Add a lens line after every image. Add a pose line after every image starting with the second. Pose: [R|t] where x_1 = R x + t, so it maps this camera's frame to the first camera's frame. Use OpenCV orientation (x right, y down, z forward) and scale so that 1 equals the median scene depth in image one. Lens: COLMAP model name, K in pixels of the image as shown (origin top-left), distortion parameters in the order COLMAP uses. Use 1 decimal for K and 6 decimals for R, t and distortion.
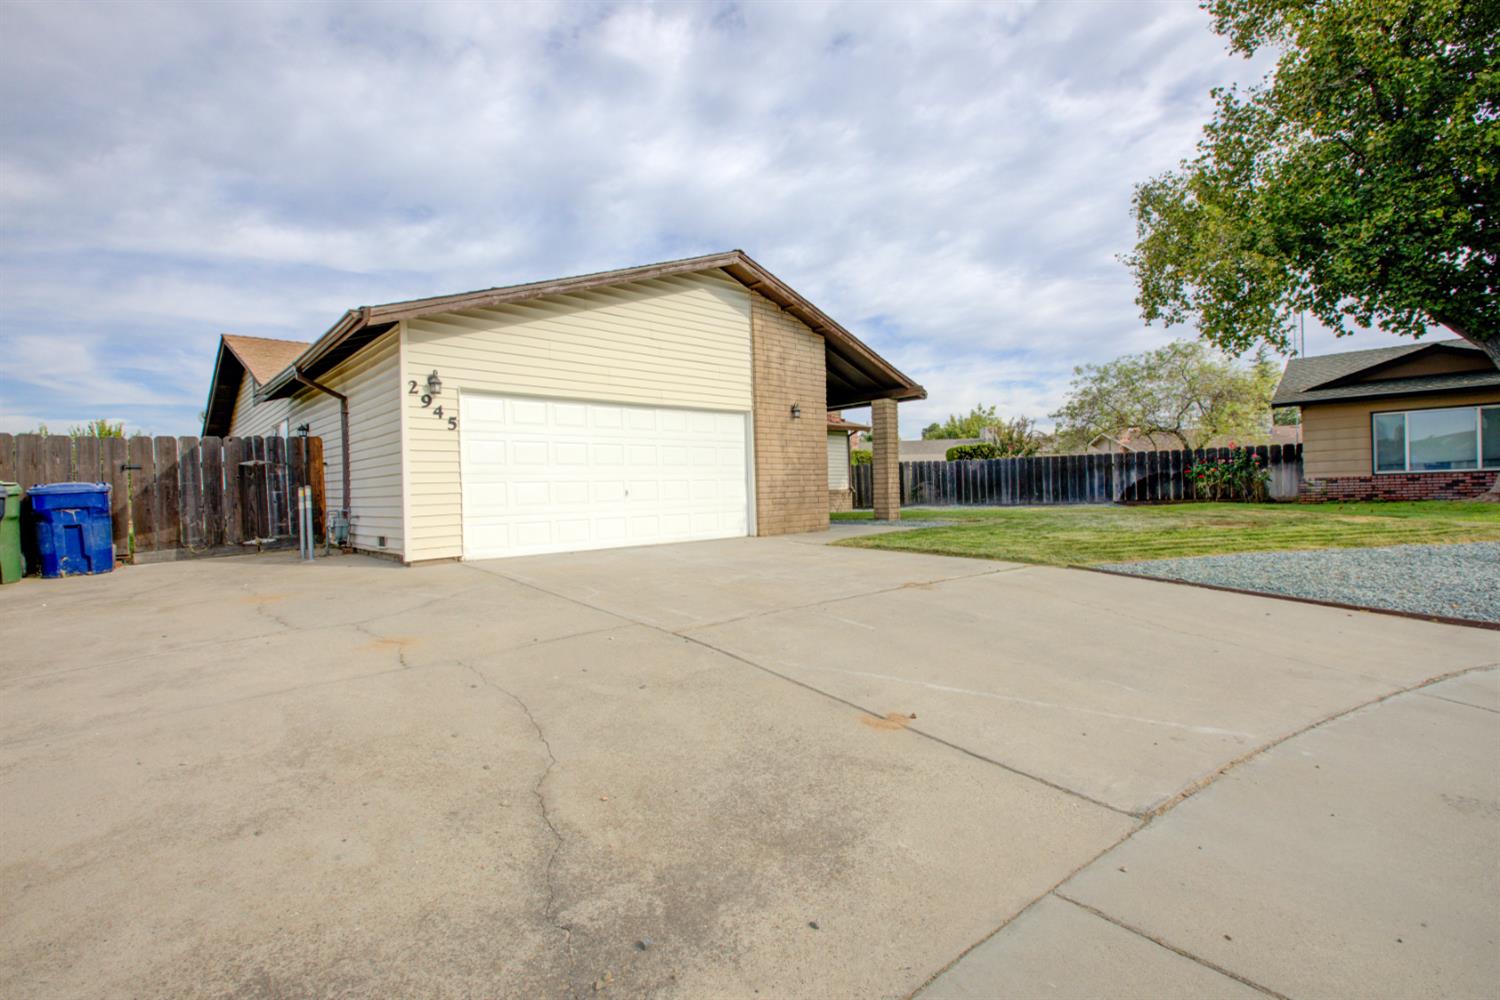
lens RADIAL K [[691.0, 0, 748.2], [0, 691.0, 492.3], [0, 0, 1]] dist [-0.000250, 0.002483]
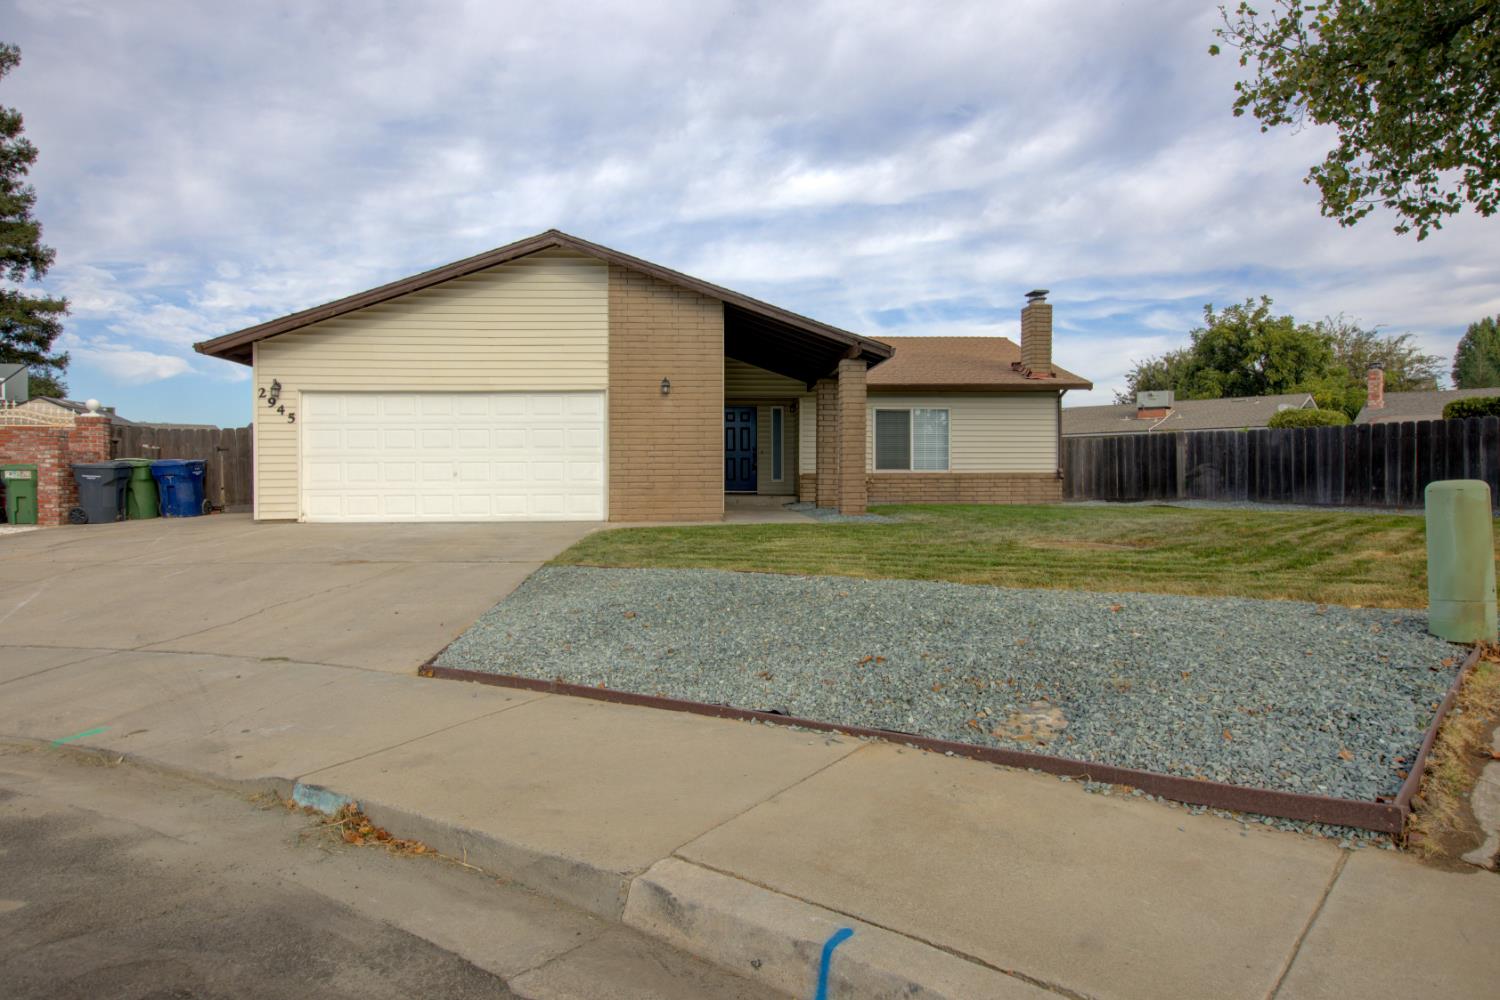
lens RADIAL K [[921.8, 0, 742.9], [0, 921.8, 495.5], [0, 0, 1]] dist [0.005560, 0.000437]
pose [[0.763890, 0.037958, -0.644229, 0.515861], [-0.016306, 0.999085, 0.039533, -0.013134], [0.645140, -0.019694, 0.763810, 0.077180]]
